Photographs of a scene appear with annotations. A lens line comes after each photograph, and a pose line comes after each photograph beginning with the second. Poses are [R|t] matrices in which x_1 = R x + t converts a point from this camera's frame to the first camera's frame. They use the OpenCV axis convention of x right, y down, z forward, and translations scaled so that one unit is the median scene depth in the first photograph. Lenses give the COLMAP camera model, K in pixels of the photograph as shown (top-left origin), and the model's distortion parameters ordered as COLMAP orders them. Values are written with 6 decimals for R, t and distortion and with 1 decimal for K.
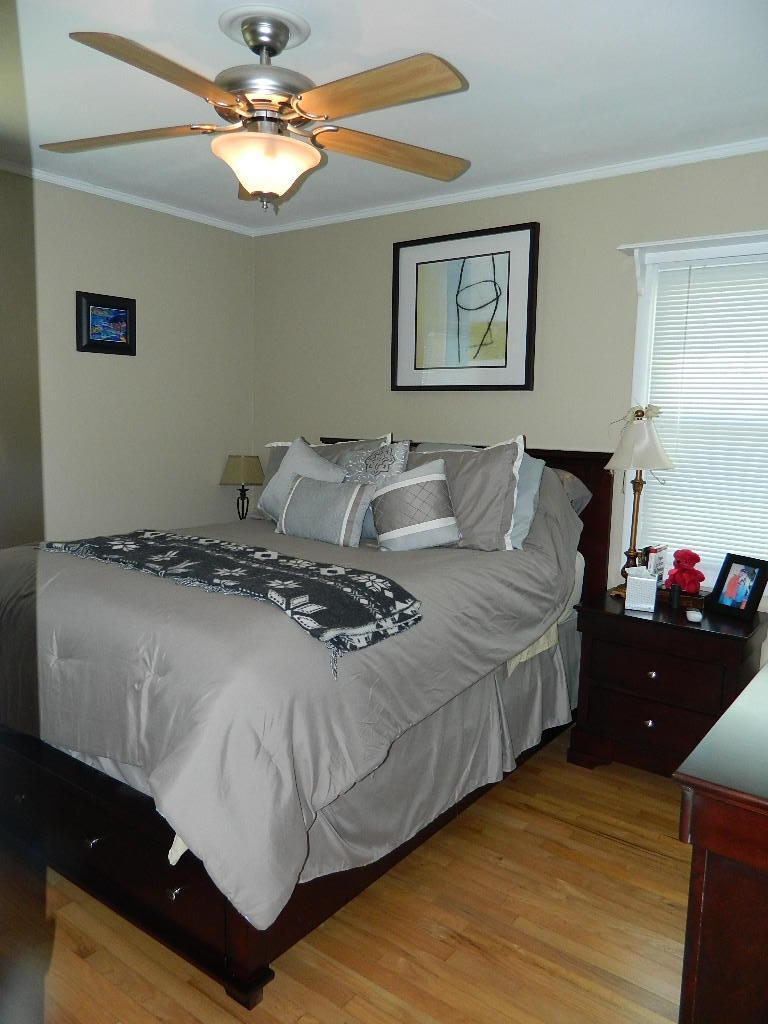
lens RADIAL K [[772.1, 0, 385.0], [0, 772.1, 514.0], [0, 0, 1]] dist [0.000829, 0.002172]
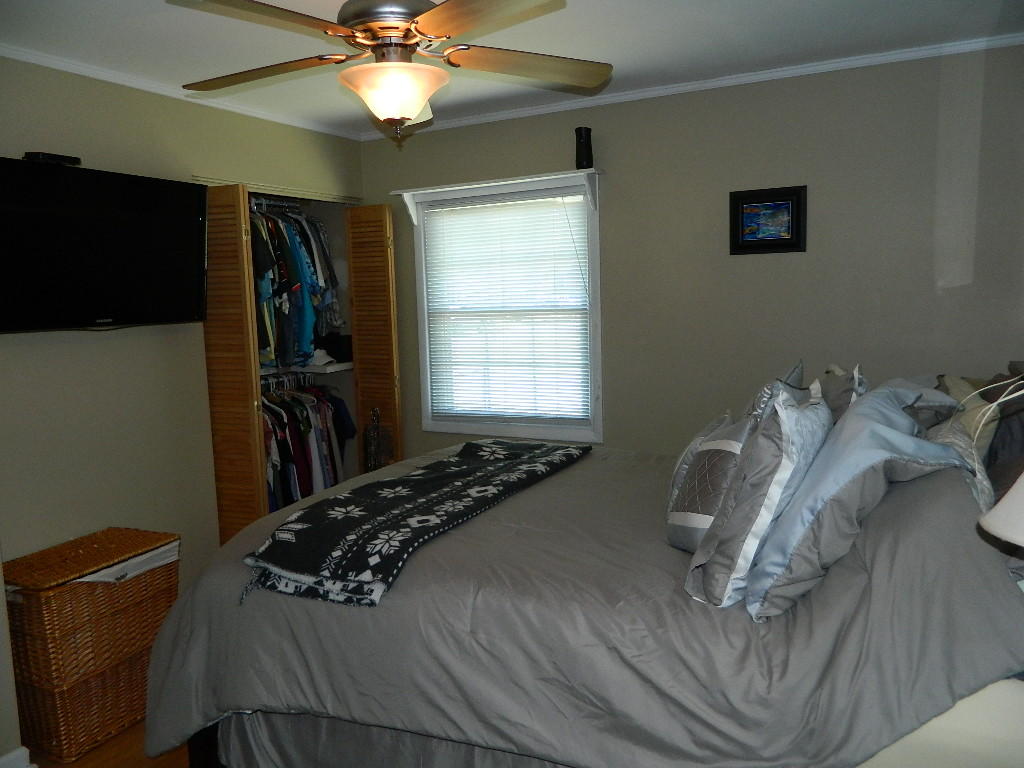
lens RADIAL K [[772.1, 0, 513.7], [0, 772.1, 379.4], [0, 0, 1]] dist [0.000829, 0.002172]
pose [[0.161822, 0.087542, -0.982929, 0.858563], [-0.102881, 0.992126, 0.071424, -0.171120], [0.981442, 0.089567, 0.169554, 1.009966]]
